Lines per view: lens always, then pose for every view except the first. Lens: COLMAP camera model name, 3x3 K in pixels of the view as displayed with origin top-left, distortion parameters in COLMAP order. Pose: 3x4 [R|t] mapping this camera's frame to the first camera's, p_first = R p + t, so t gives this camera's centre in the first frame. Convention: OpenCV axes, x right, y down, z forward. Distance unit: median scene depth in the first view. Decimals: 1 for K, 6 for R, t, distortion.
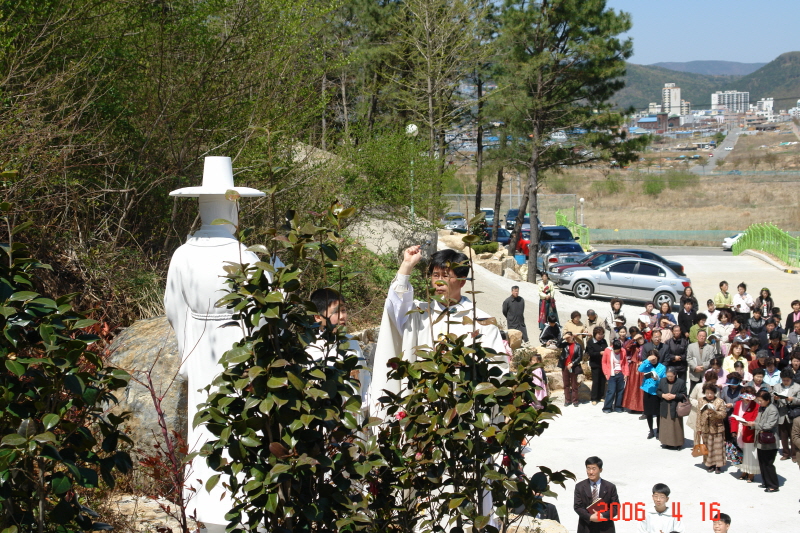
lens RADIAL K [[1105.4, 0, 400.0], [0, 1105.4, 266.5], [0, 0, 1]] dist [0.051807, 0.126651]
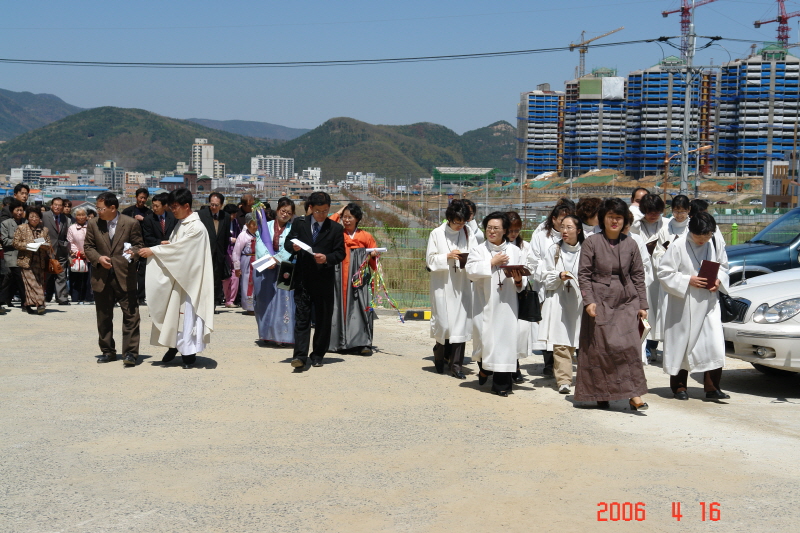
lens RADIAL K [[1361.5, 0, 400.0], [0, 1361.5, 266.5], [0, 0, 1]] dist [0.080094, 0.078391]
pose [[0.927702, 0.038203, 0.371363, 0.215913], [-0.011184, 0.997148, -0.074640, 0.023819], [-0.373155, 0.065090, 0.925483, 0.585487]]
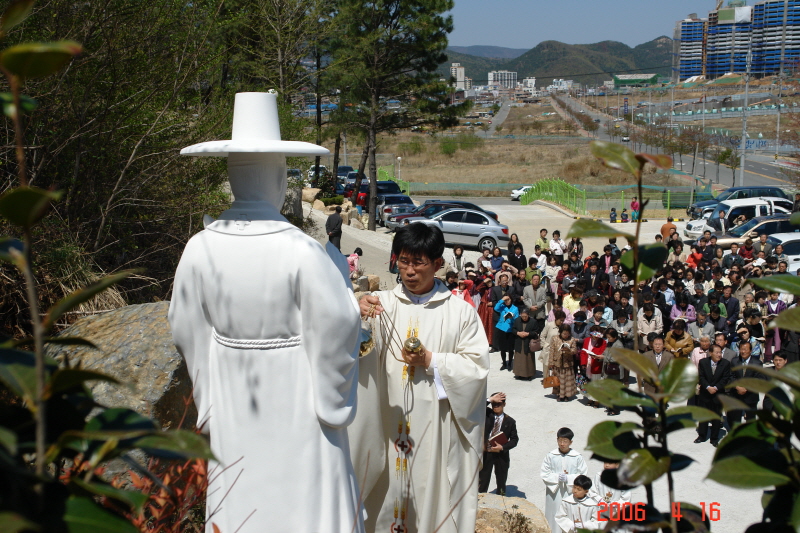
lens RADIAL K [[914.4, 0, 400.0], [0, 914.4, 266.5], [0, 0, 1]] dist [0.028965, 0.023660]
pose [[0.984188, -0.018665, 0.176140, -0.019186], [0.008441, 0.998245, 0.058614, -0.003181], [-0.176925, -0.056201, 0.982618, 0.049789]]
